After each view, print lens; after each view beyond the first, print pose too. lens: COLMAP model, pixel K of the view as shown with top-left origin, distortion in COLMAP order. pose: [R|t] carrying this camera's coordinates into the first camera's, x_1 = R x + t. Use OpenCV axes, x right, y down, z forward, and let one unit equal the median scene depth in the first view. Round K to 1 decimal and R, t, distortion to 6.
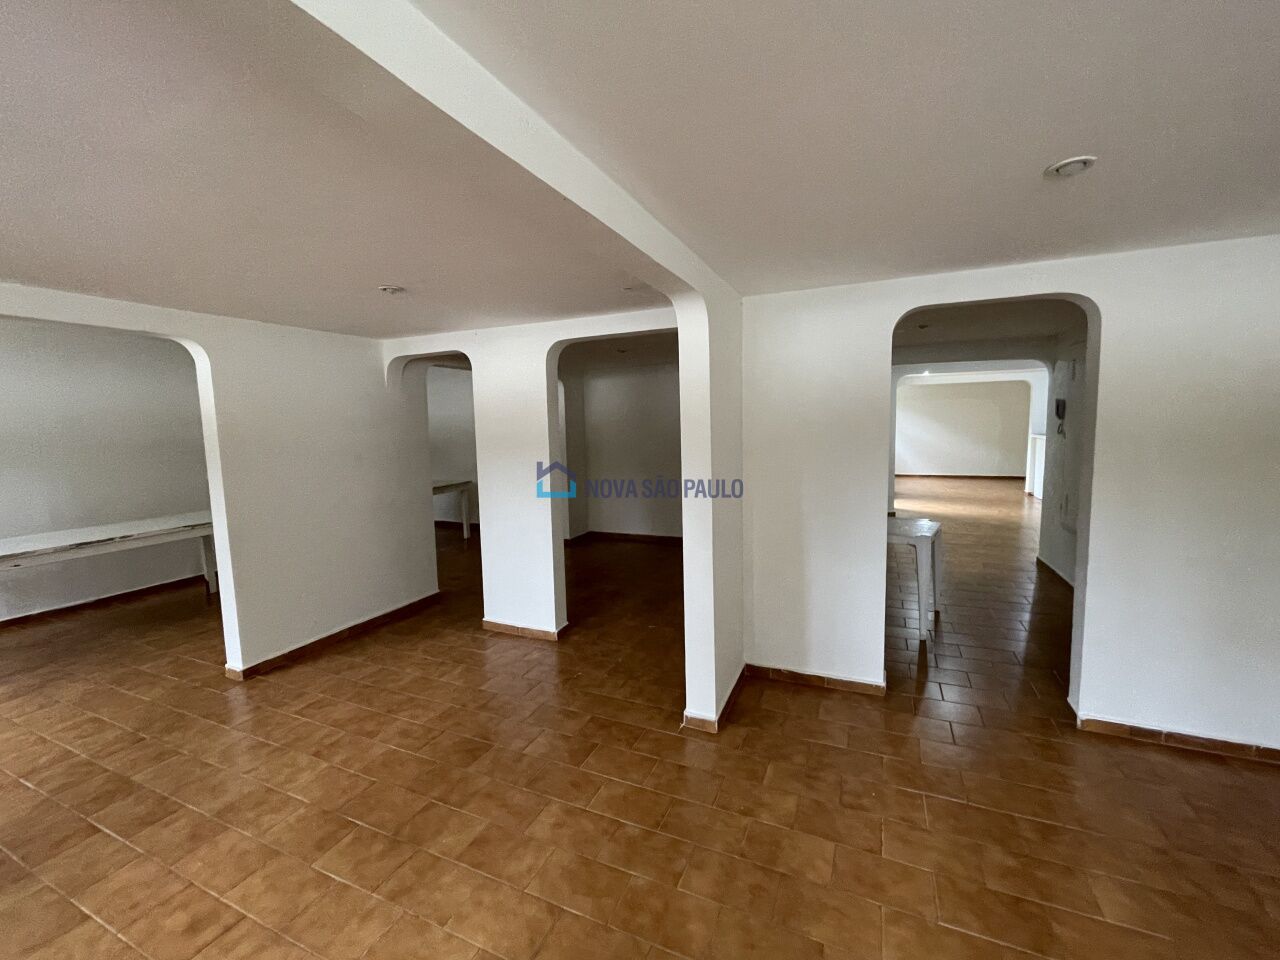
lens RADIAL K [[517.2, 0, 640.0], [0, 517.2, 480.0], [0, 0, 1]] dist [0.019804, 0.000012]
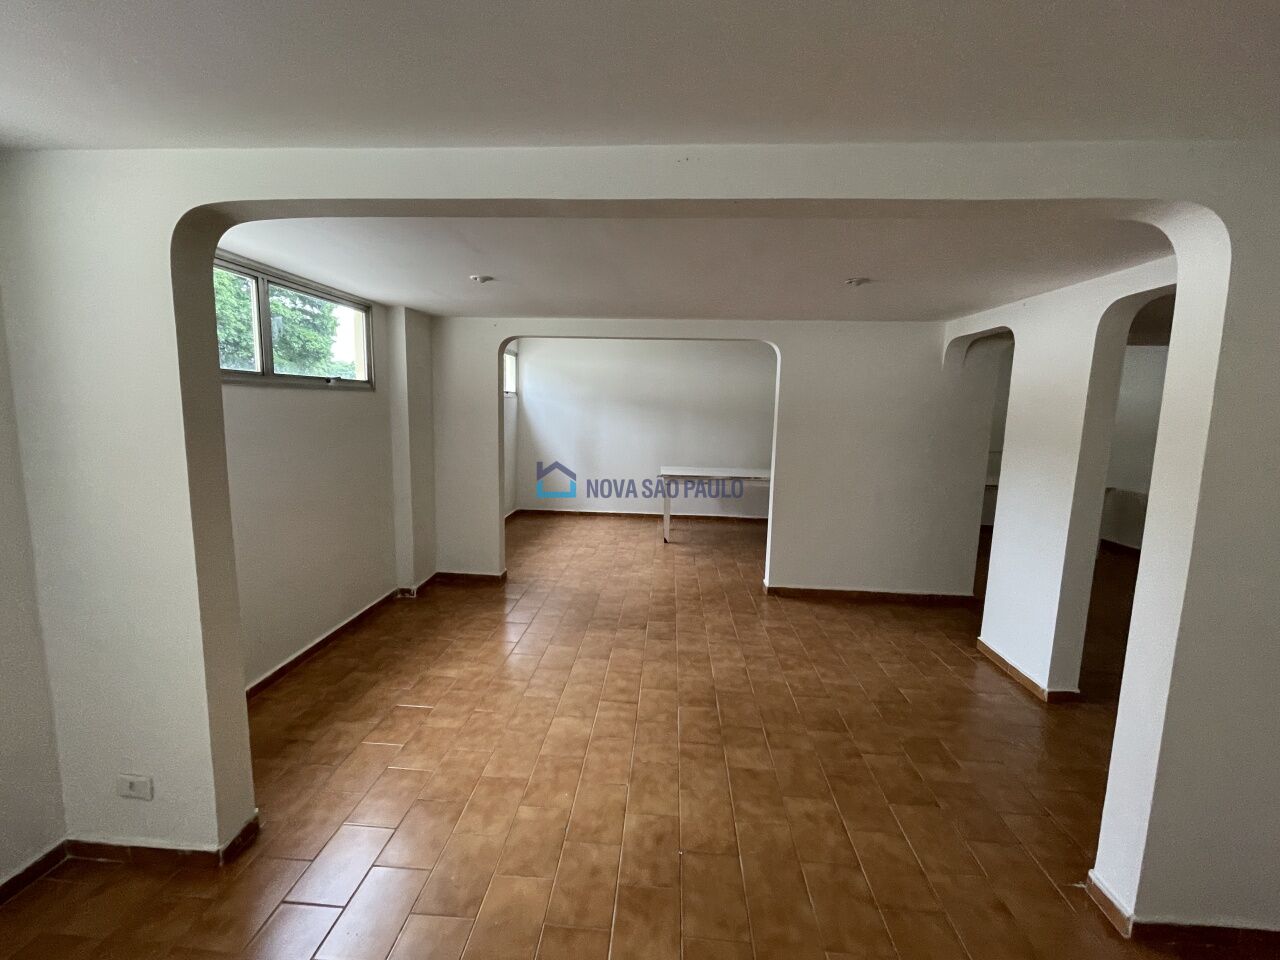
lens RADIAL K [[517.2, 0, 640.0], [0, 517.2, 480.0], [0, 0, 1]] dist [0.019804, 0.000012]
pose [[0.390921, 0.164488, -0.905607, 0.385911], [-0.133461, 0.983634, 0.121049, -0.036086], [0.910697, 0.073543, 0.406476, 0.189540]]
